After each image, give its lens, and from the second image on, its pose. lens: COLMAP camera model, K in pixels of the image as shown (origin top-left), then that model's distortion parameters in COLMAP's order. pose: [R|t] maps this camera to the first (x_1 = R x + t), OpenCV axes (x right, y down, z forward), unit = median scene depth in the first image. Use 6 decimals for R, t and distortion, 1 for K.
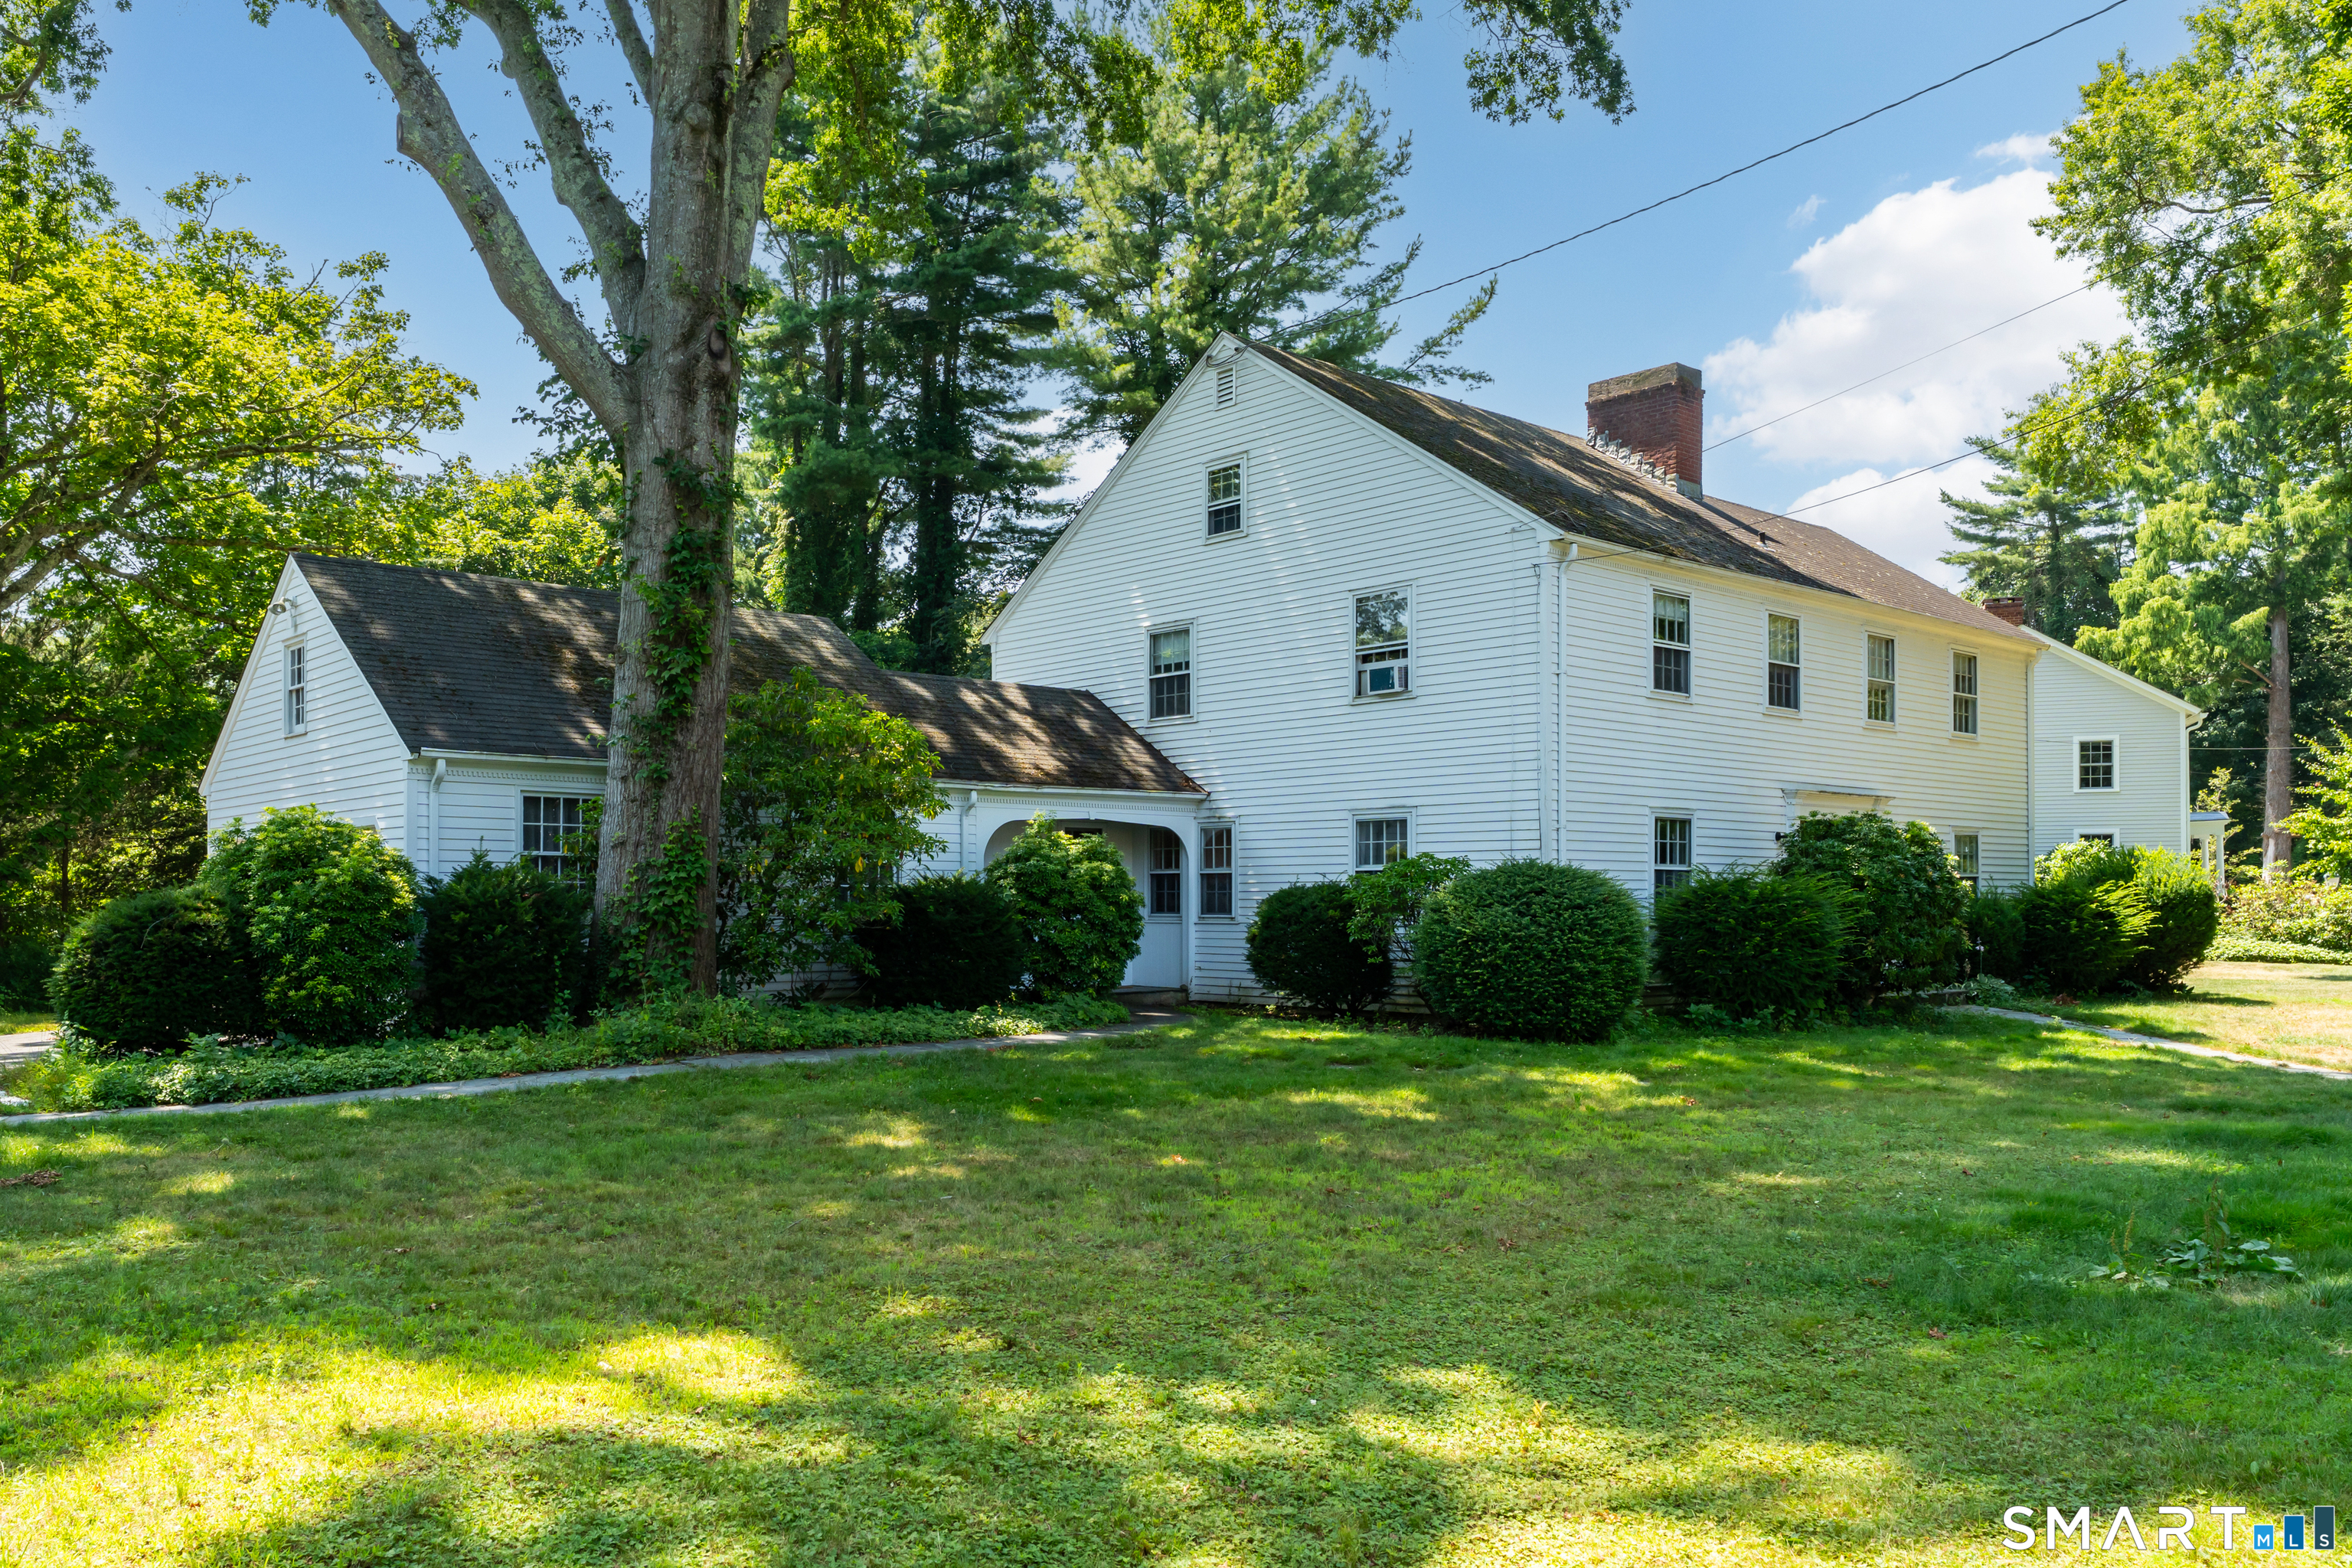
lens RADIAL K [[1642.7, 0, 1175.9], [0, 1642.7, 829.0], [0, 0, 1]] dist [-0.001490, -0.000798]
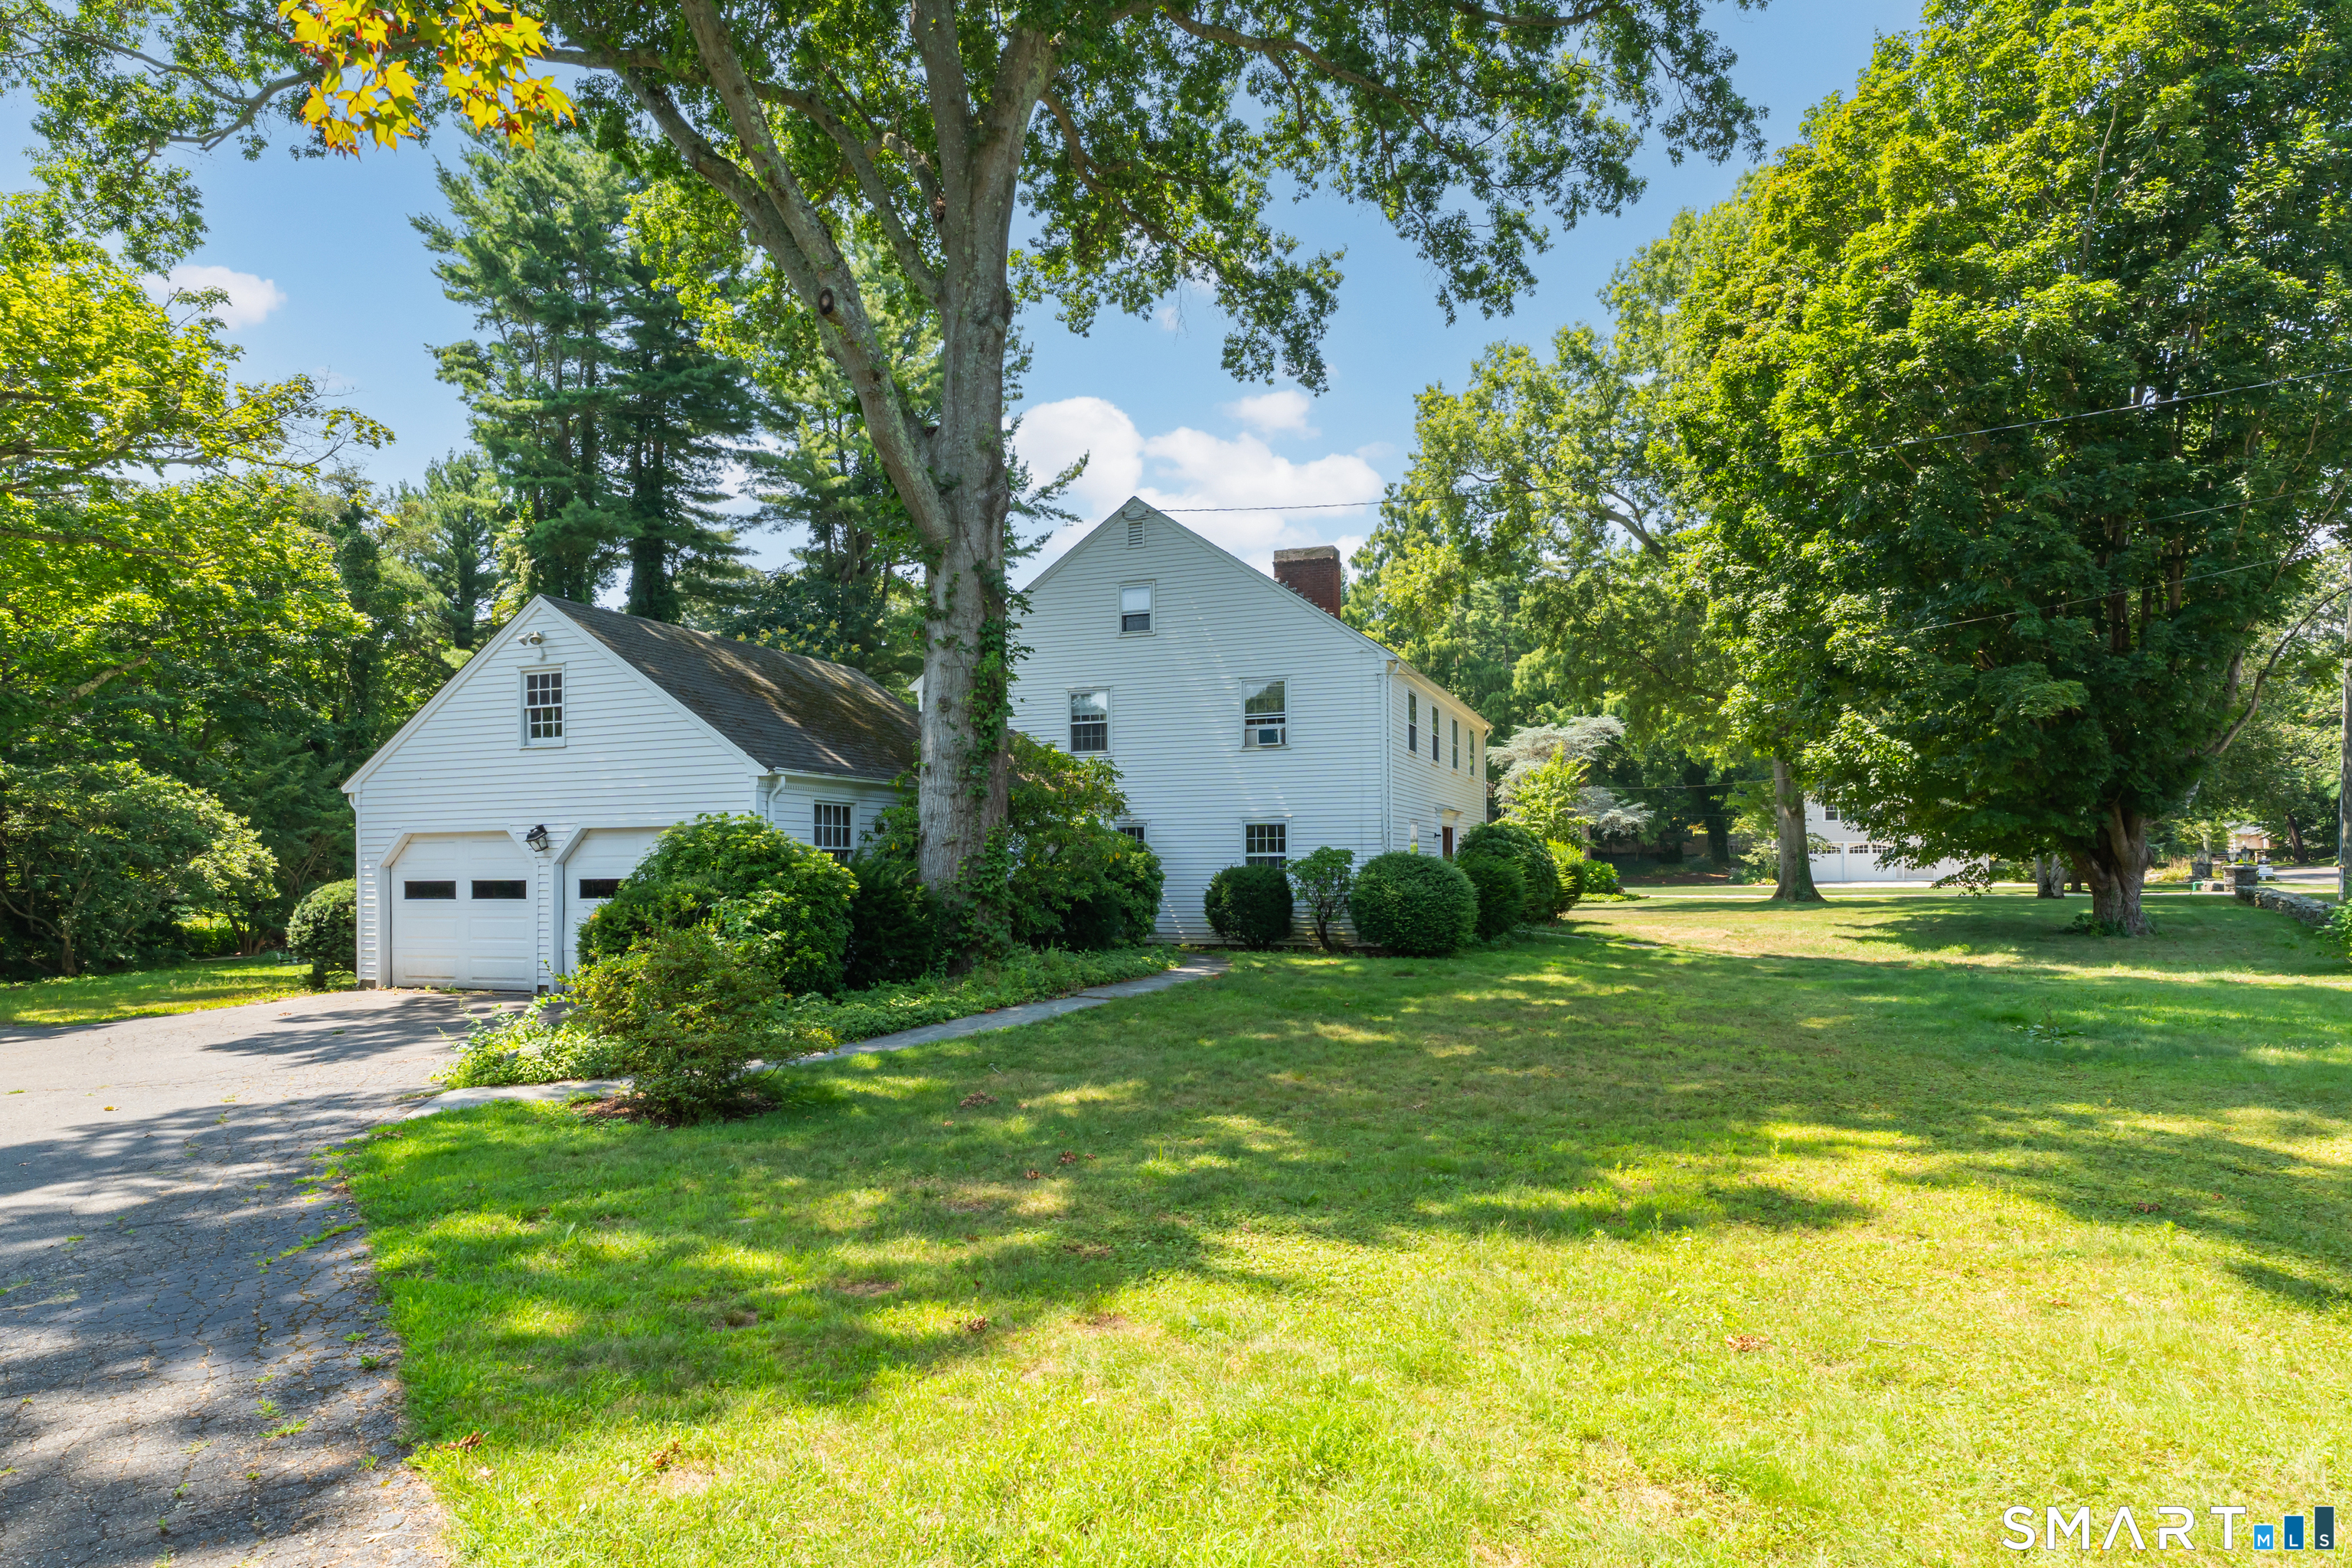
lens RADIAL K [[1200.6, 0, 1176.0], [0, 1200.6, 784.0], [0, 0, 1]] dist [0.000769, -0.000657]
pose [[0.891094, 0.026001, 0.453073, -0.365514], [-0.012645, 0.999392, -0.032482, -0.005207], [-0.453642, 0.023216, 0.890881, 0.011921]]
